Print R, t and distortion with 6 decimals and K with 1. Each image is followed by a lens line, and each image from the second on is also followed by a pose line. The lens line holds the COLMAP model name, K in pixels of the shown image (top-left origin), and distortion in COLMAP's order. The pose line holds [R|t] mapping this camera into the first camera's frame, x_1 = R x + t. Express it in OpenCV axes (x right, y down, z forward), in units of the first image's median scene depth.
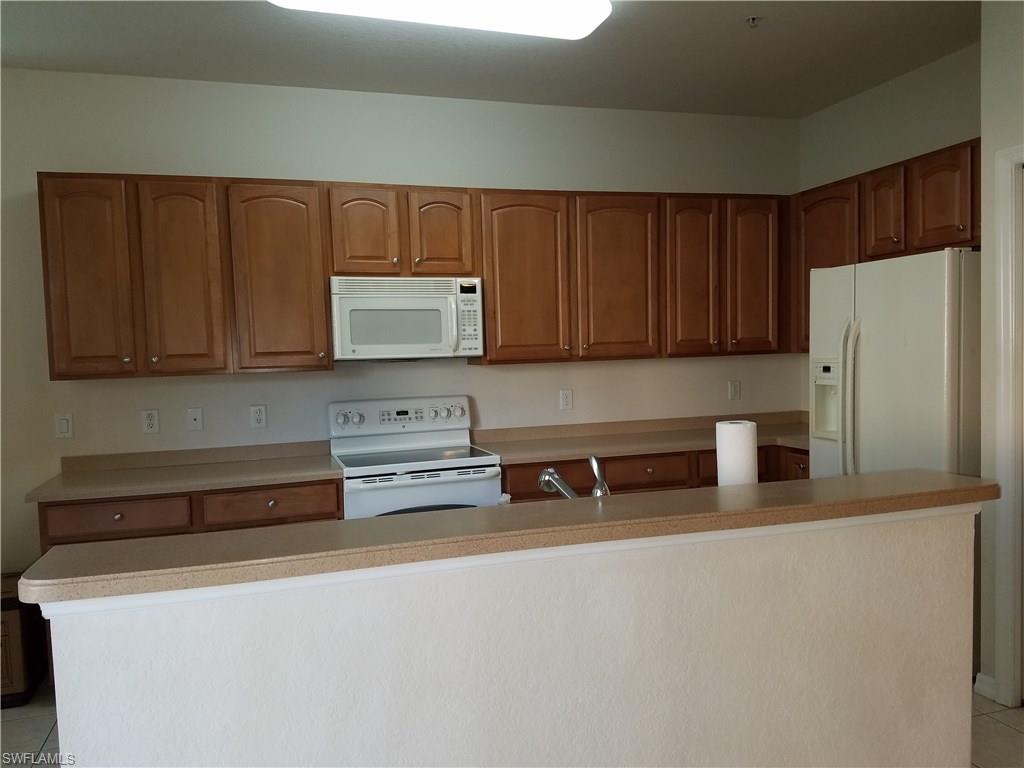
lens RADIAL K [[764.8, 0, 510.4], [0, 764.8, 382.4], [0, 0, 1]] dist [0.015777, 0.000123]
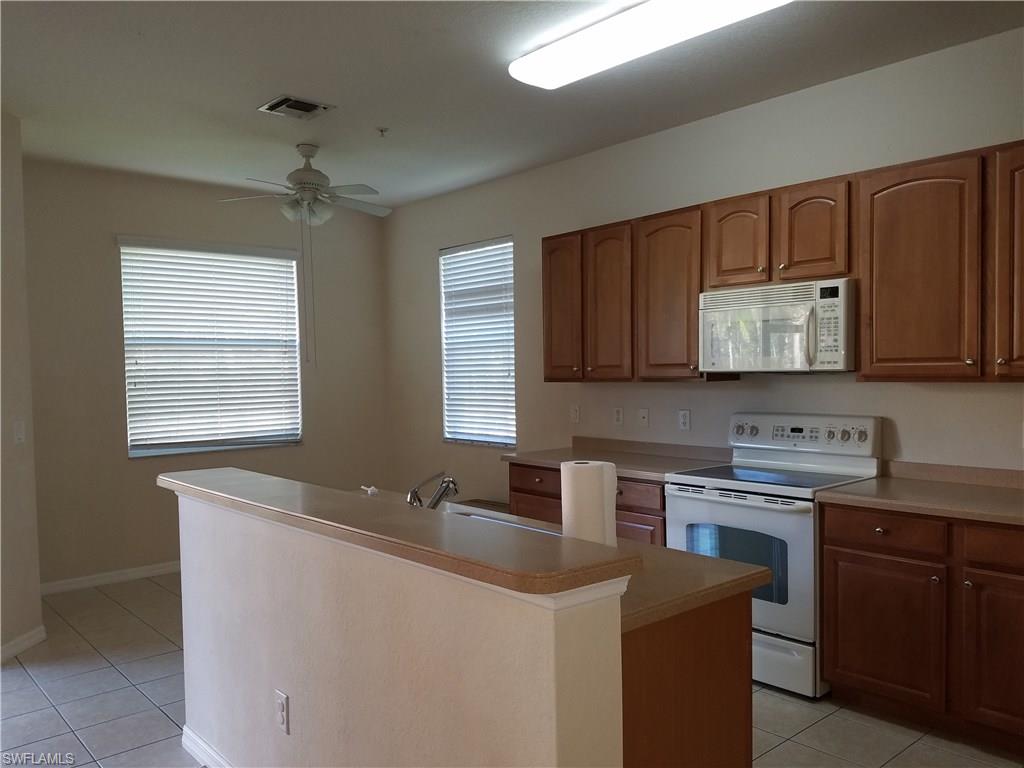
lens RADIAL K [[764.8, 0, 508.9], [0, 764.8, 388.8], [0, 0, 1]] dist [0.015777, 0.000123]
pose [[0.351063, 0.047186, -0.935162, 0.625512], [-0.027528, 0.998818, 0.040064, -0.039057], [0.935947, 0.011678, 0.351947, 0.361771]]
